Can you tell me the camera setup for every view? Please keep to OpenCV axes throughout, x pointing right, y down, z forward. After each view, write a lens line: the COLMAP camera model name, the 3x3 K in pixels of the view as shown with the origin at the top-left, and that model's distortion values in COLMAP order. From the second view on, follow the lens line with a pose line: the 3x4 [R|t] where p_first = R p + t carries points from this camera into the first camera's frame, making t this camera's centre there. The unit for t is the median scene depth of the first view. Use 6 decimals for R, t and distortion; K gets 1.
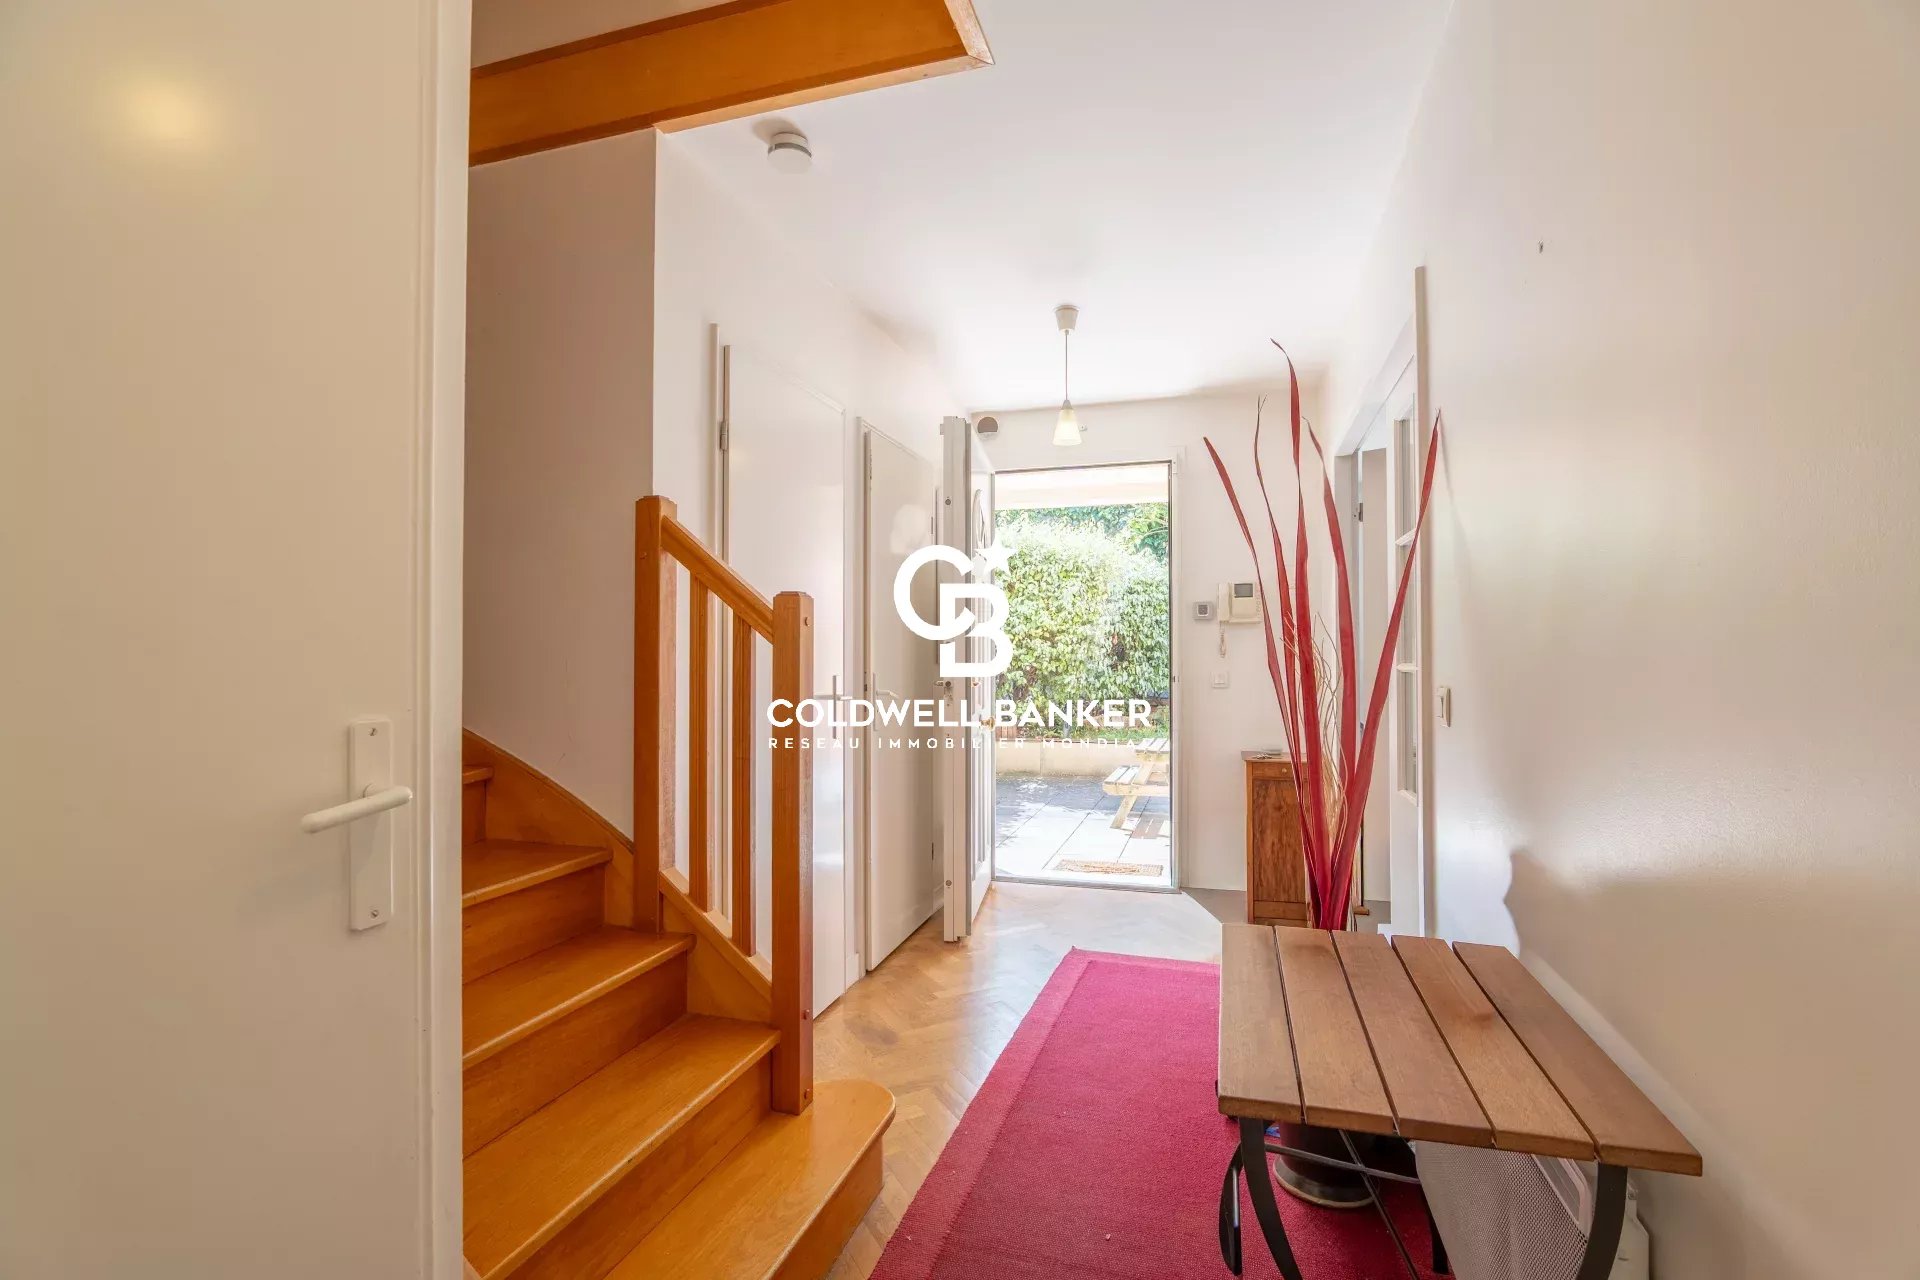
lens RADIAL K [[882.6, 0, 960.0], [0, 882.6, 640.0], [0, 0, 1]] dist [-0.014333, 0.000524]
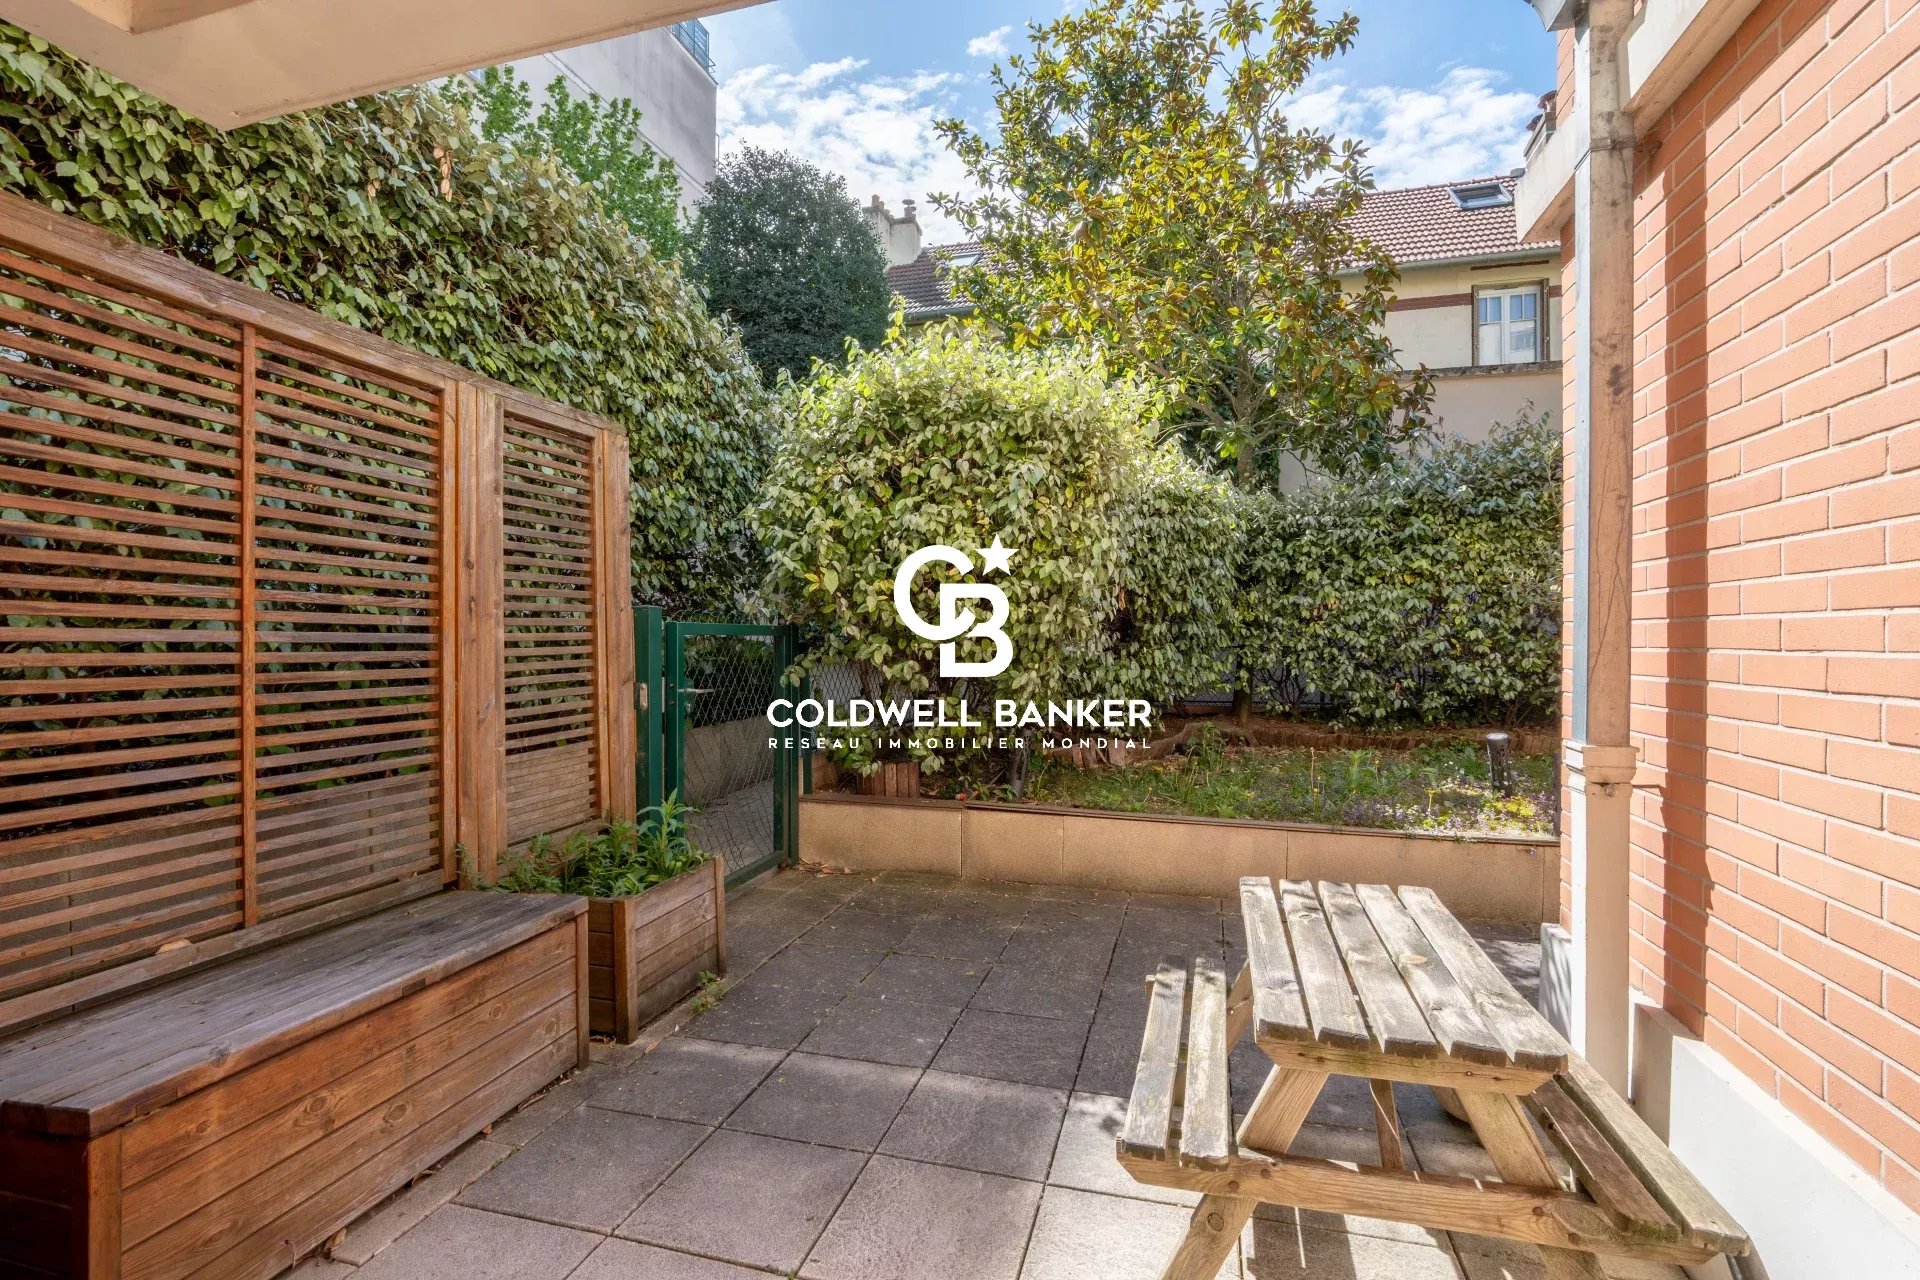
lens RADIAL K [[882.6, 0, 960.0], [0, 882.6, 640.0], [0, 0, 1]] dist [-0.014333, 0.000524]
pose [[0.999844, 0.000641, 0.017647, 0.083240], [-0.001008, 0.999784, 0.020773, 0.014270], [-0.017630, -0.020788, 0.999628, 0.548942]]
